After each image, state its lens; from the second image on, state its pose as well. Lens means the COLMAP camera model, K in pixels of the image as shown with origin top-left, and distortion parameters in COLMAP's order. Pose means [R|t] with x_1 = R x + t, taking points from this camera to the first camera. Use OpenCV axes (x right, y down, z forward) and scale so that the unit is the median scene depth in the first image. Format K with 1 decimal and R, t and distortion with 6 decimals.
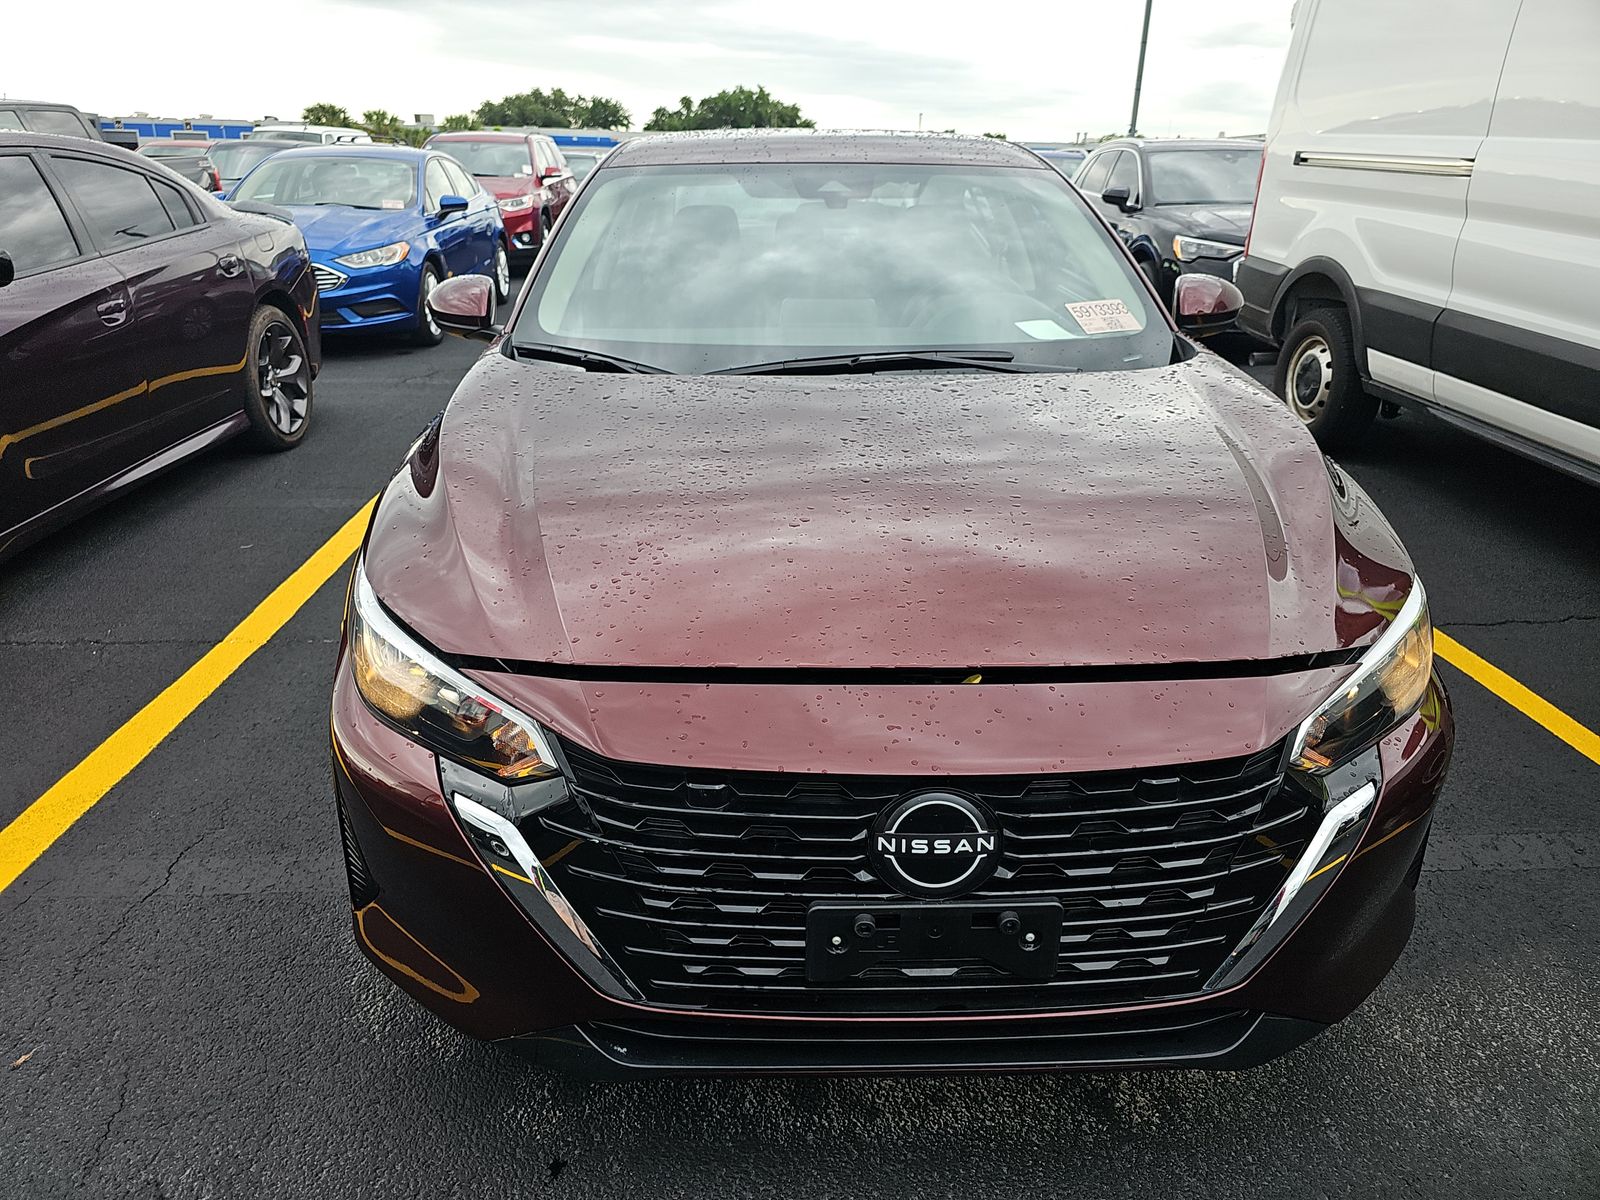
lens RADIAL K [[1091.1, 0, 803.4], [0, 1091.1, 596.4], [0, 0, 1]] dist [0.021363, -0.017807]
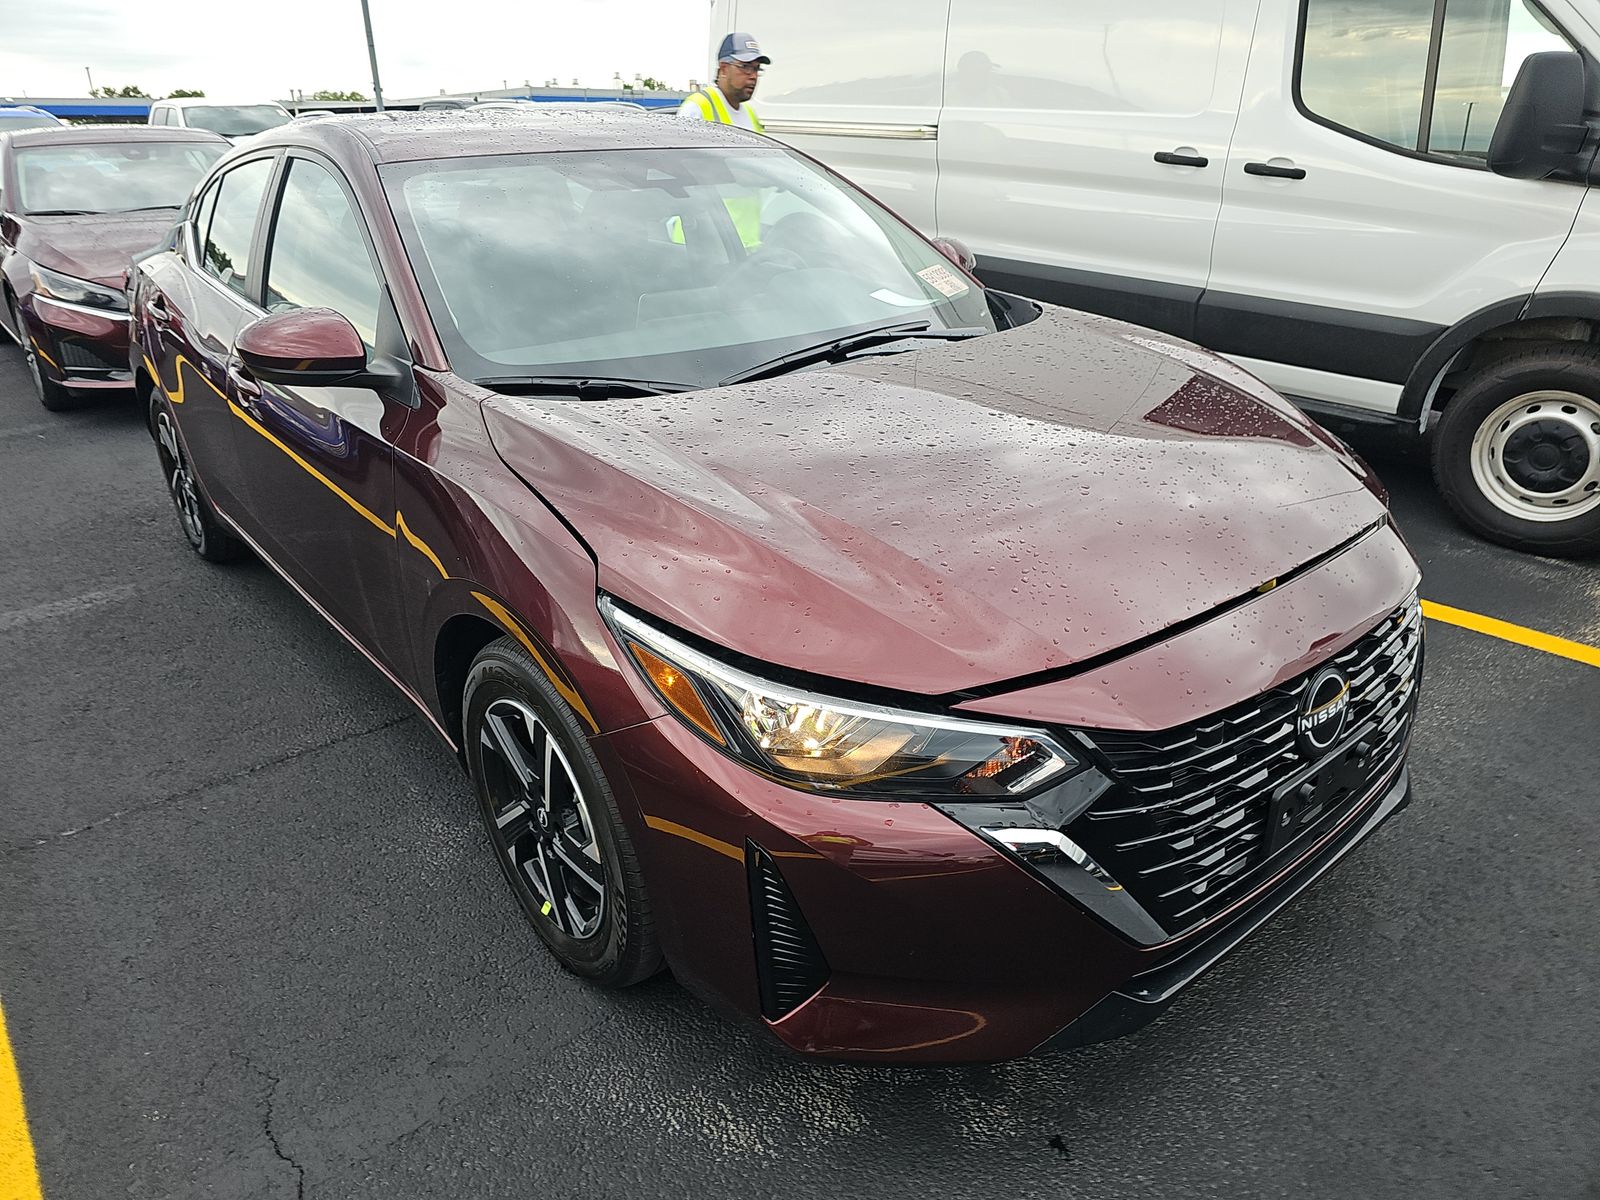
lens RADIAL K [[1091.1, 0, 804.4], [0, 1091.1, 603.8], [0, 0, 1]] dist [0.021363, -0.017807]
pose [[0.791505, -0.262793, 0.551779, -0.608055], [0.240777, 0.963899, 0.113686, -0.106862], [-0.561735, 0.042873, 0.826205, 0.178331]]
